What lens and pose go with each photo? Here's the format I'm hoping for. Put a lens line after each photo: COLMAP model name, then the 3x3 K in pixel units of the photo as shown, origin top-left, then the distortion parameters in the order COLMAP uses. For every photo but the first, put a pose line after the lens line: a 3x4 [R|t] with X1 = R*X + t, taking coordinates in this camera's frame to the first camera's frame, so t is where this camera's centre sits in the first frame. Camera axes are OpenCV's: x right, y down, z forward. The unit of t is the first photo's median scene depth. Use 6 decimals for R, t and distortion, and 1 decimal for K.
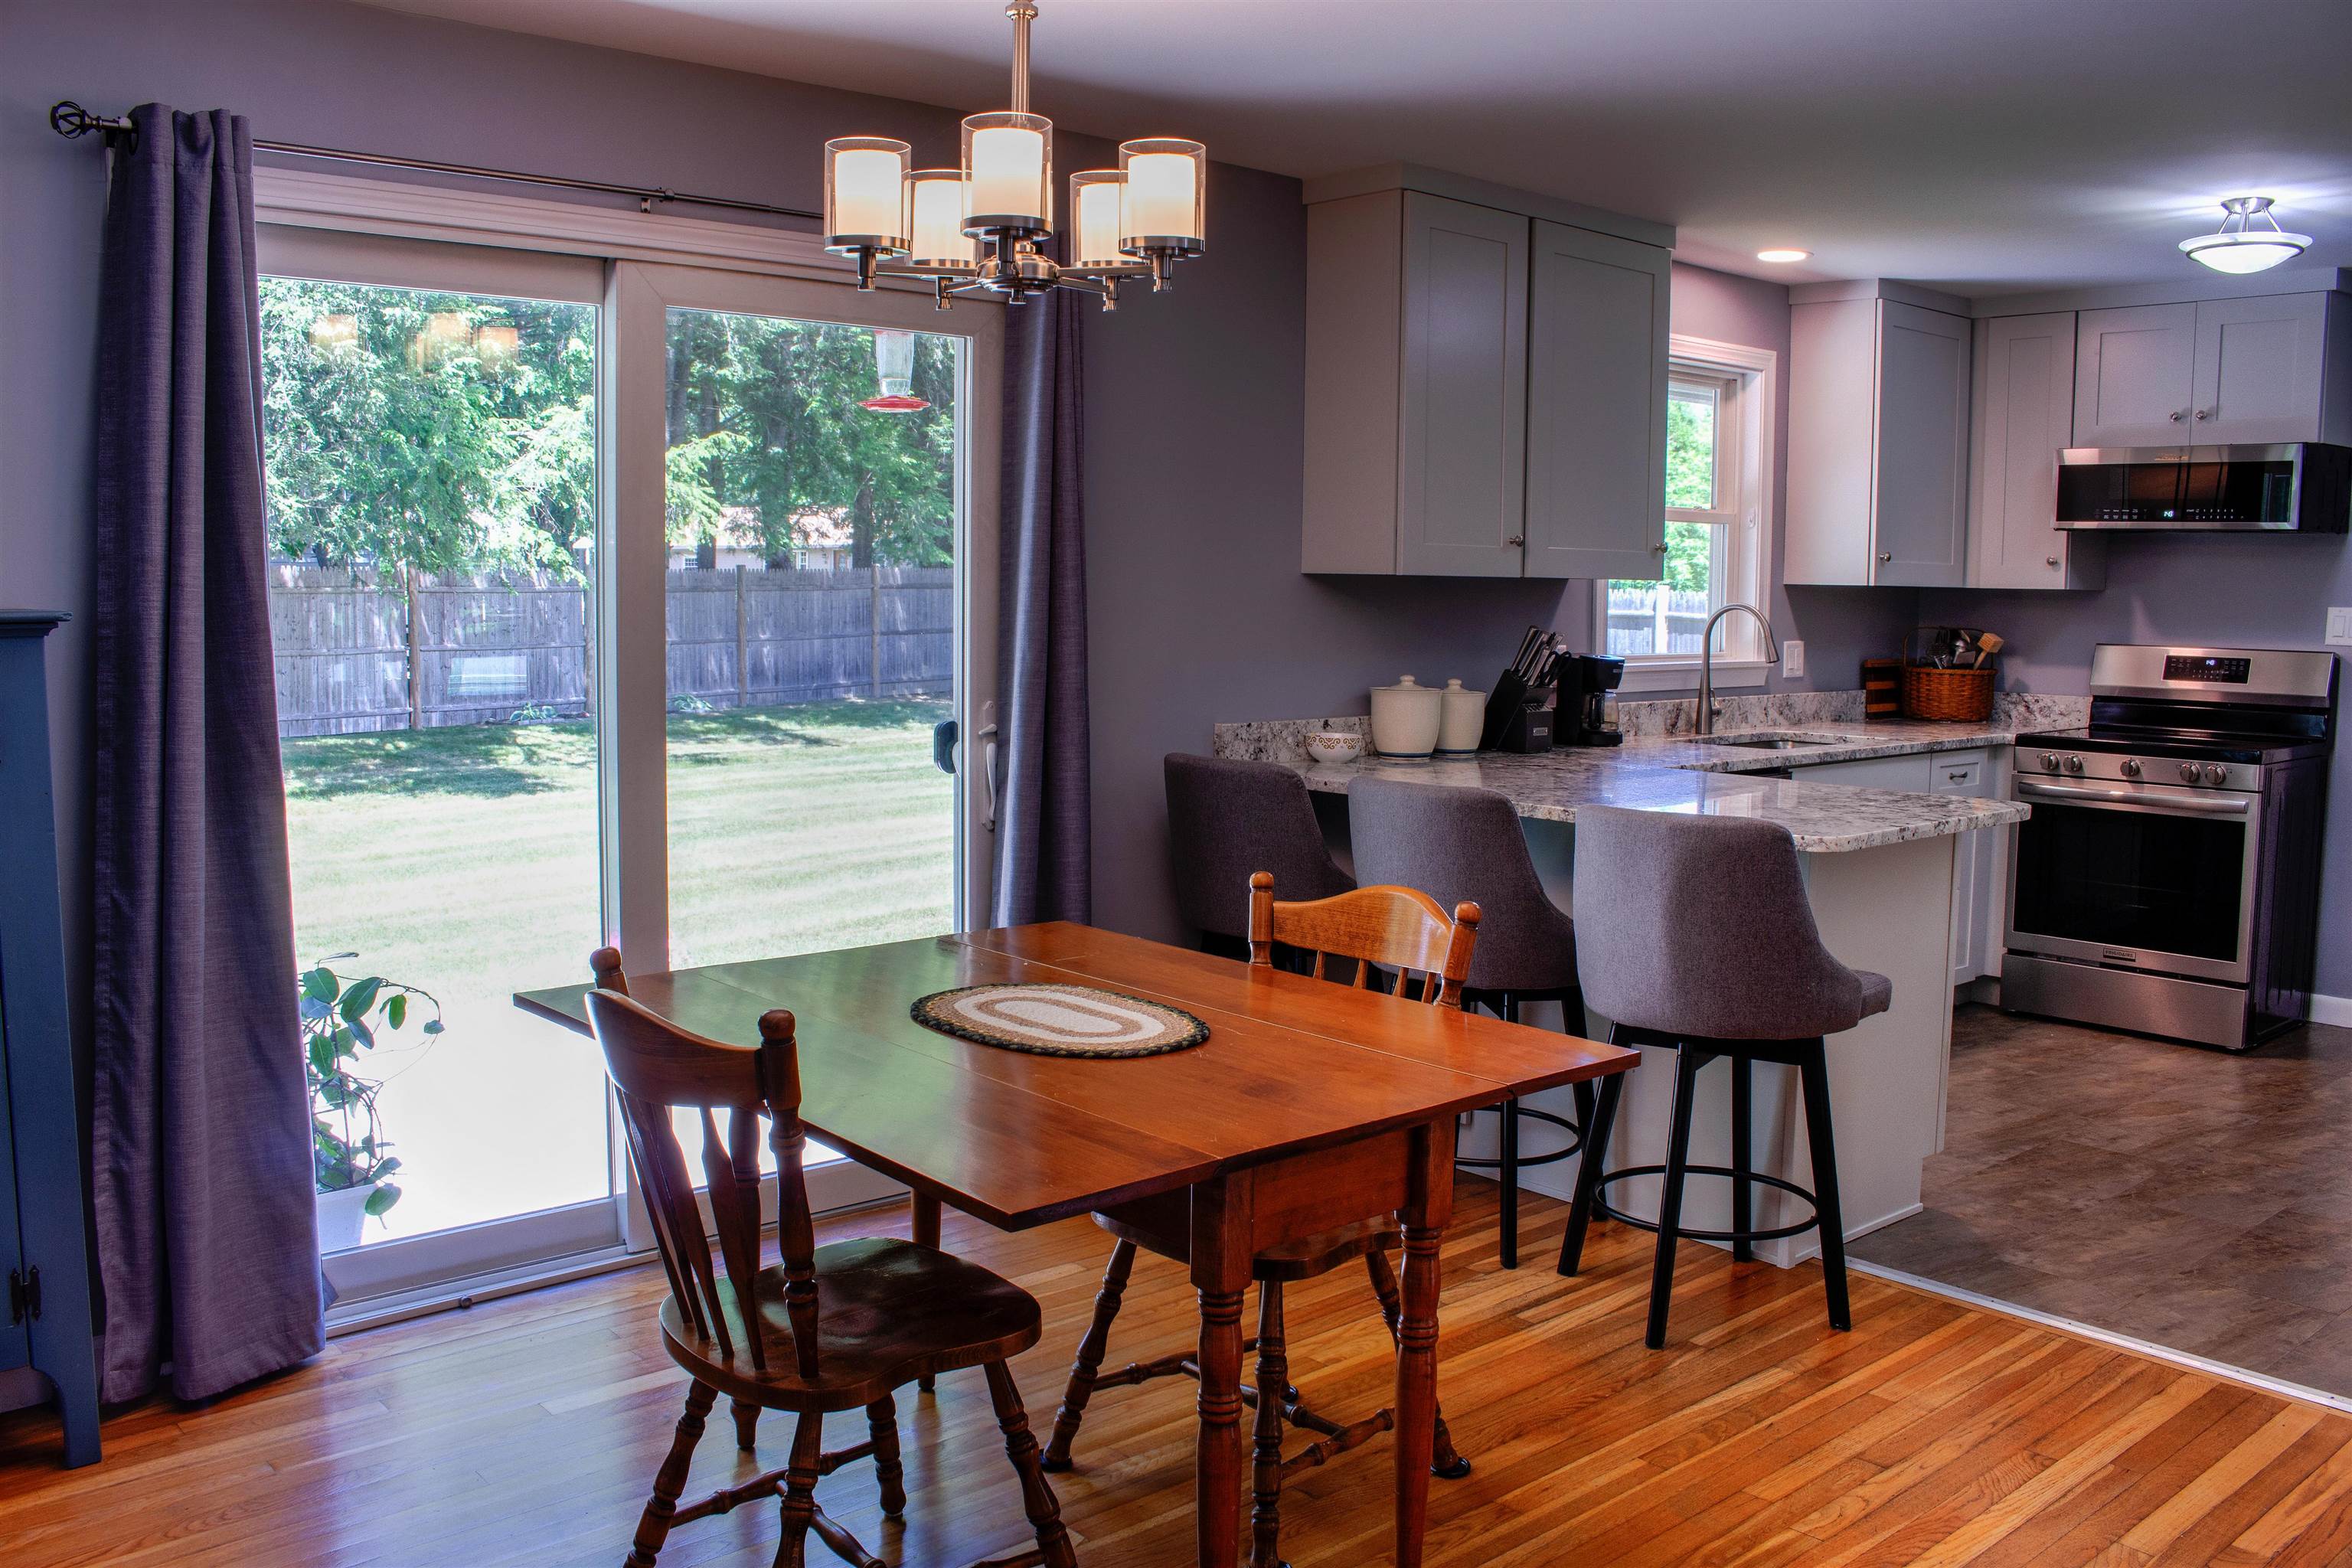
lens RADIAL K [[1950.2, 0, 1162.7], [0, 1950.2, 776.1], [0, 0, 1]] dist [-0.154016, 0.124887]
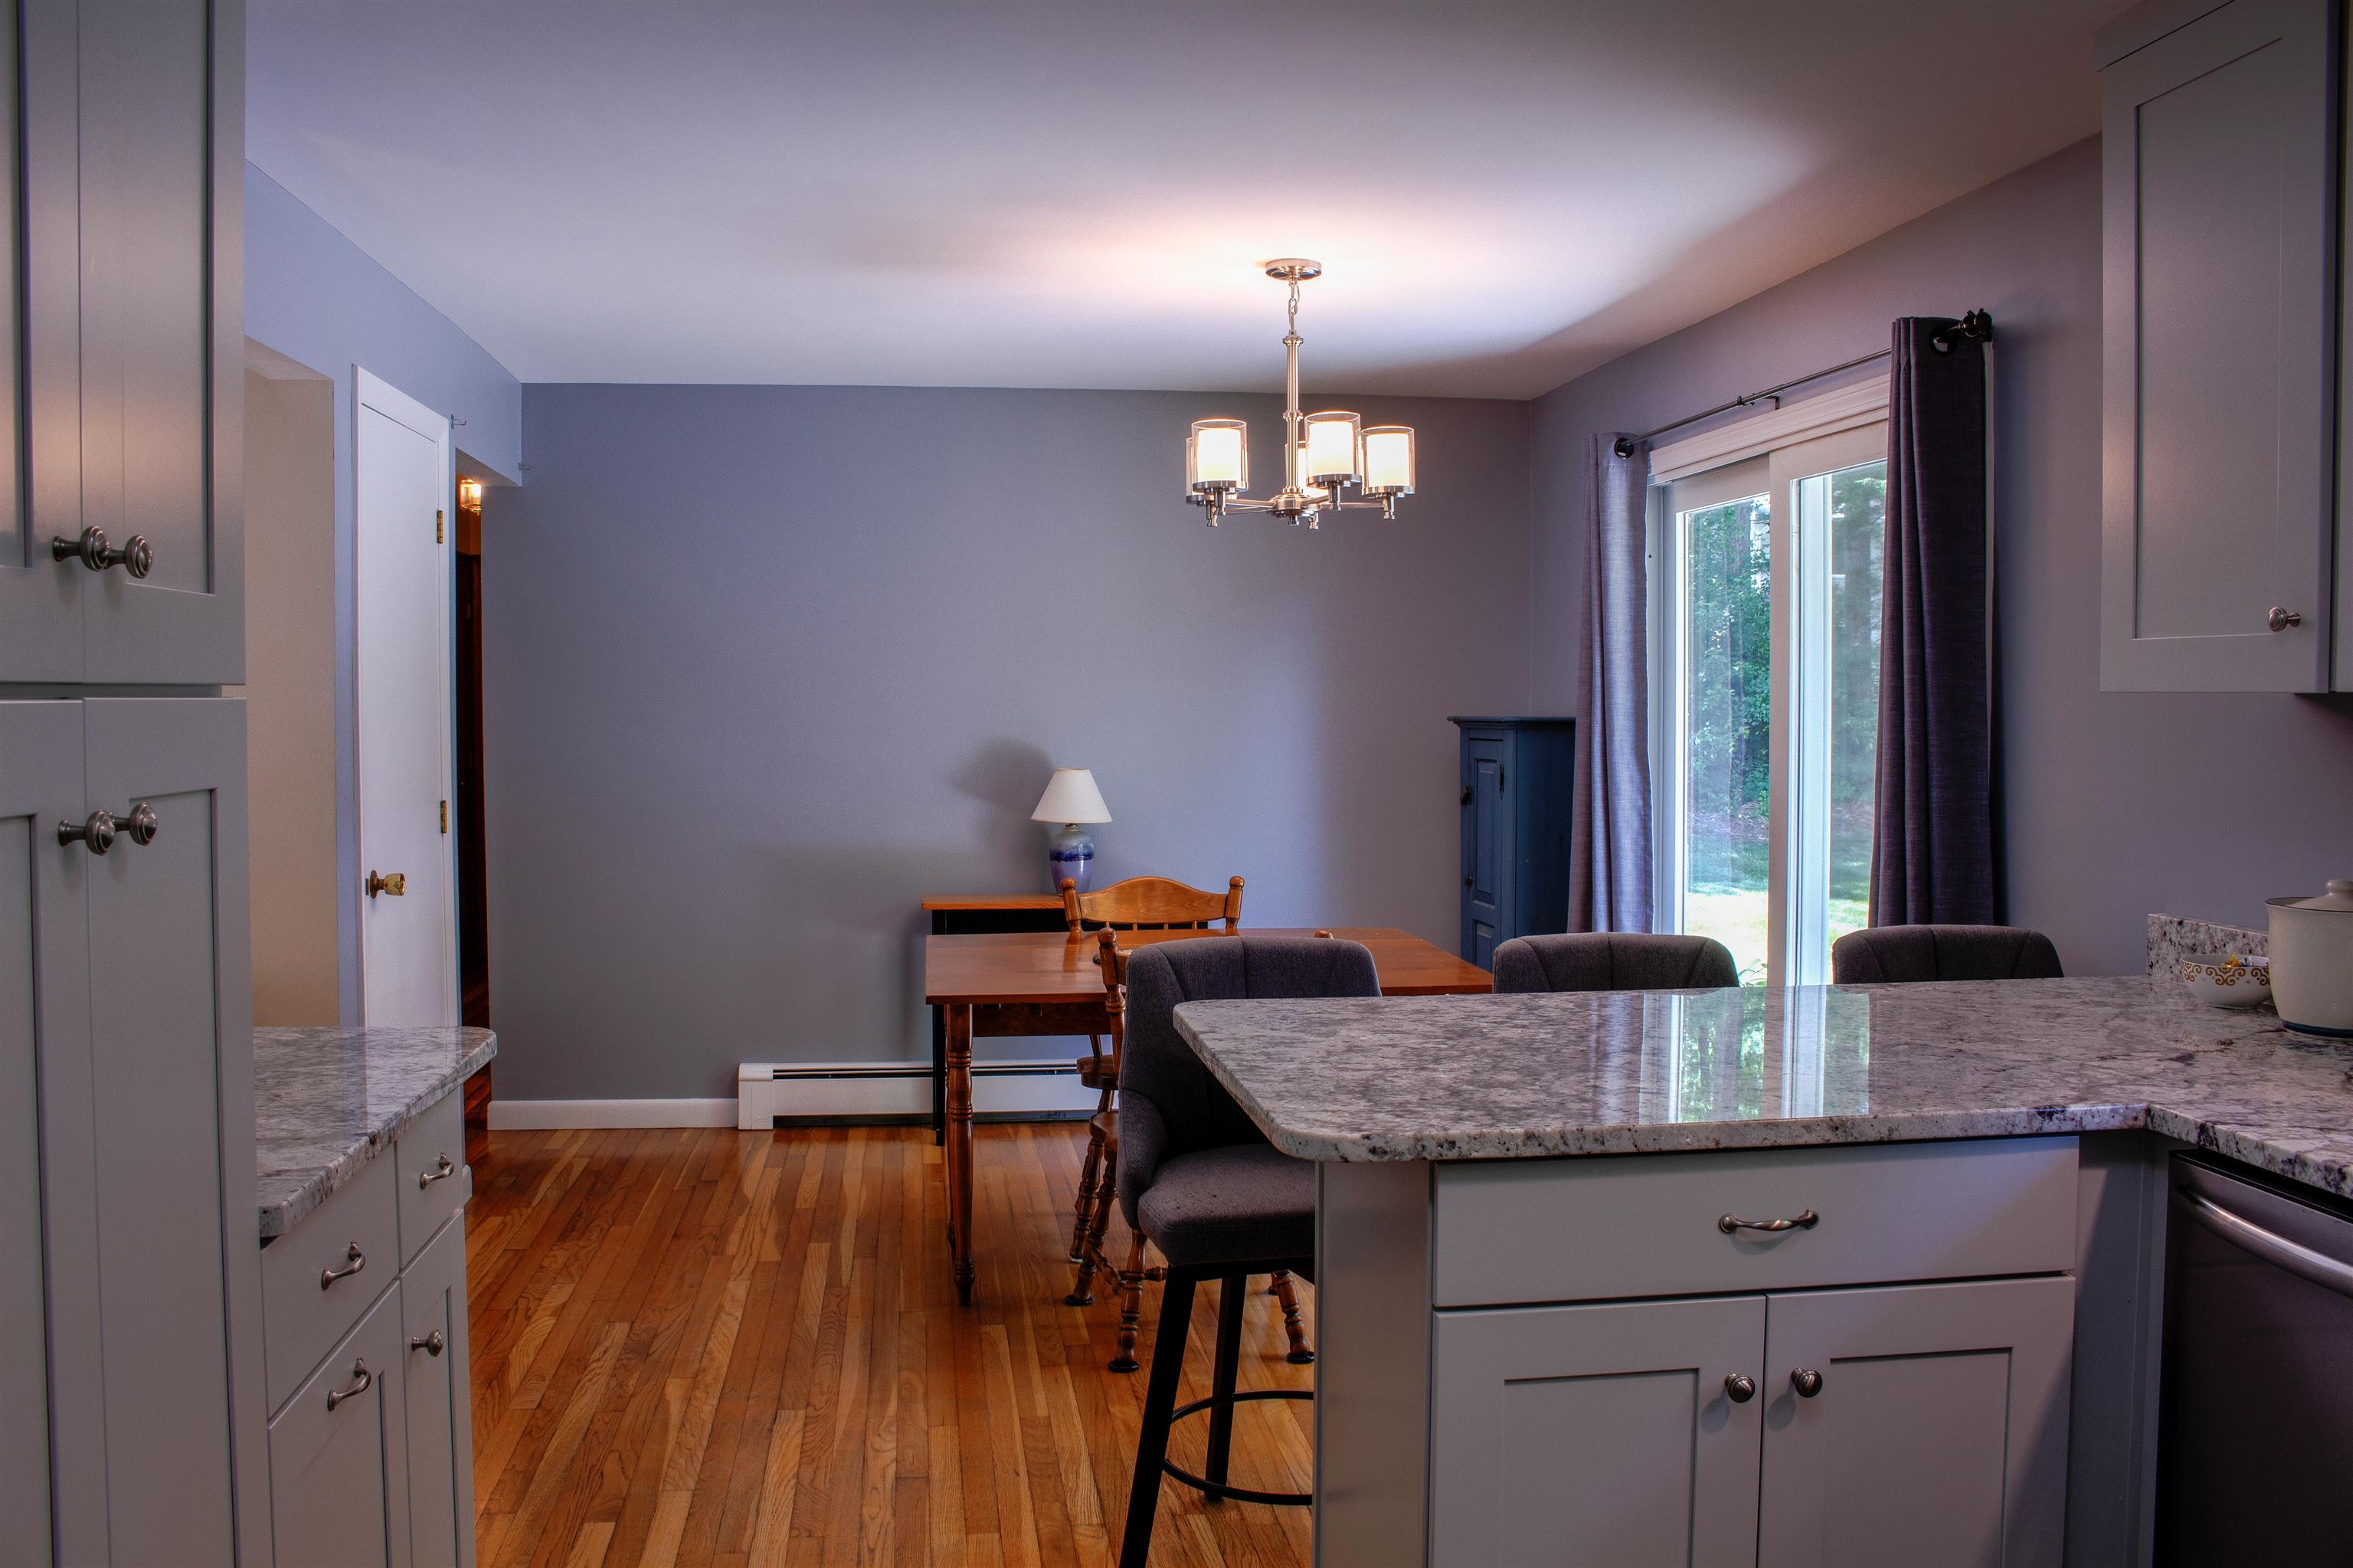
lens RADIAL K [[1951.1, 0, 1164.0], [0, 1951.1, 765.6], [0, 0, 1]] dist [-0.154016, 0.124887]
pose [[-0.556178, 0.018494, -0.830857, 0.598627], [-0.089225, 0.992645, 0.081823, -0.078529], [0.826259, 0.119642, -0.550437, 0.828328]]
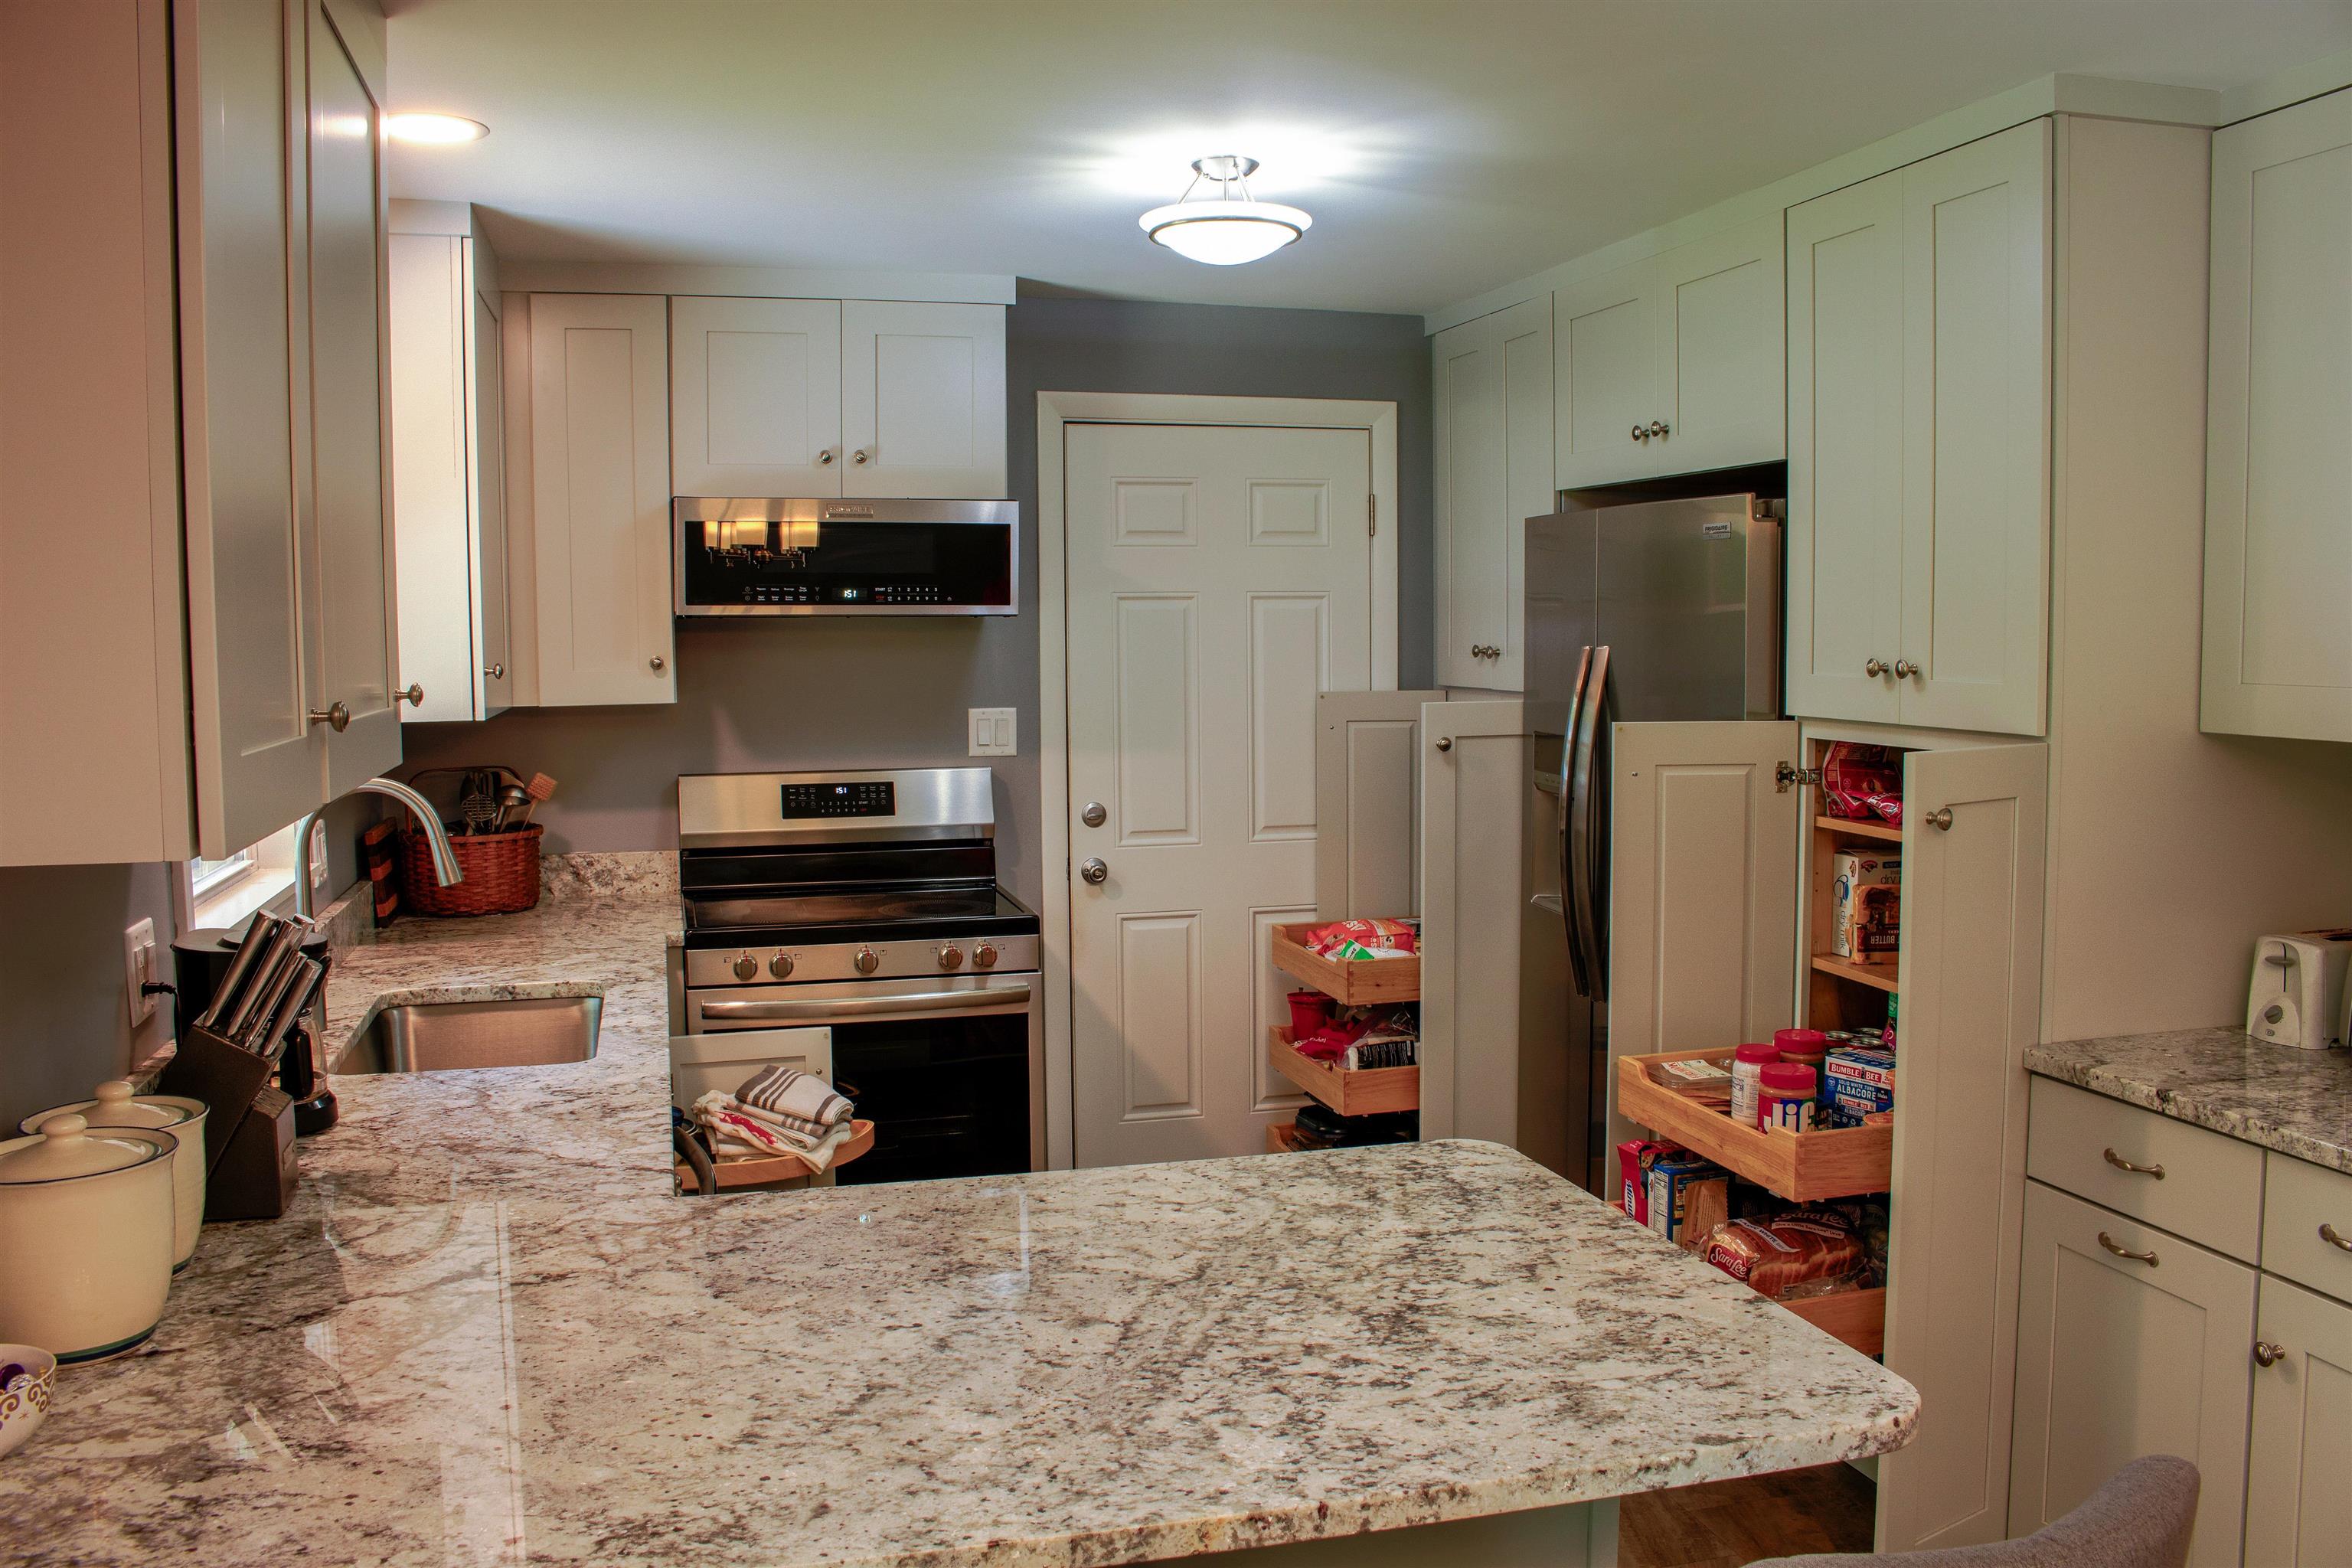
lens RADIAL K [[1950.2, 0, 1176.2], [0, 1950.2, 770.4], [0, 0, 1]] dist [-0.154016, 0.124887]
pose [[0.442085, -0.083250, 0.893102, -0.066624], [0.101958, 0.993894, 0.042176, -0.087959], [-0.891160, 0.072413, 0.447874, 0.545105]]
